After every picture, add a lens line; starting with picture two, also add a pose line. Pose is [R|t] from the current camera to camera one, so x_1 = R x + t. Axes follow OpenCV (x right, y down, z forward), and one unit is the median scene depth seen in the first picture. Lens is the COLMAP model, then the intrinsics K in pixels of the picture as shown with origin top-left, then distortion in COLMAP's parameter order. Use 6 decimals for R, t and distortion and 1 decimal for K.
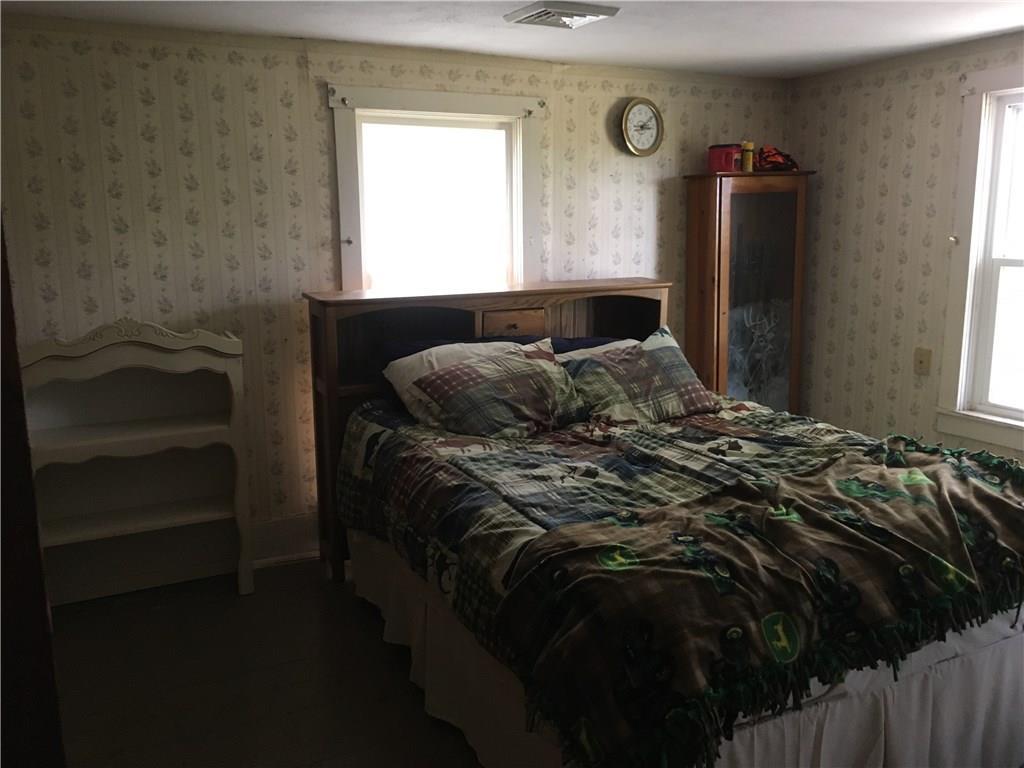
lens RADIAL K [[906.5, 0, 512.0], [0, 906.5, 384.0], [0, 0, 1]] dist [0.105426, -0.134378]
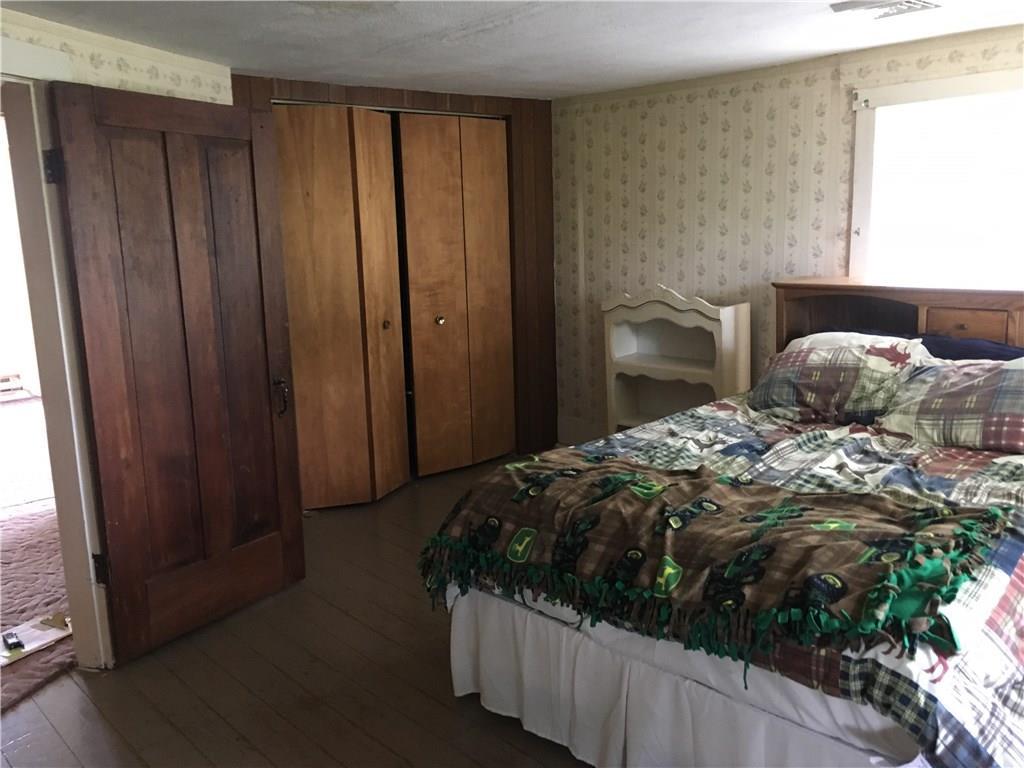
lens RADIAL K [[906.5, 0, 512.0], [0, 906.5, 384.0], [0, 0, 1]] dist [0.105426, -0.134378]
pose [[0.252608, 0.170289, -0.952466, 0.826708], [-0.155496, 0.978740, 0.133747, -0.065142], [0.954992, 0.114319, 0.273717, 0.347384]]
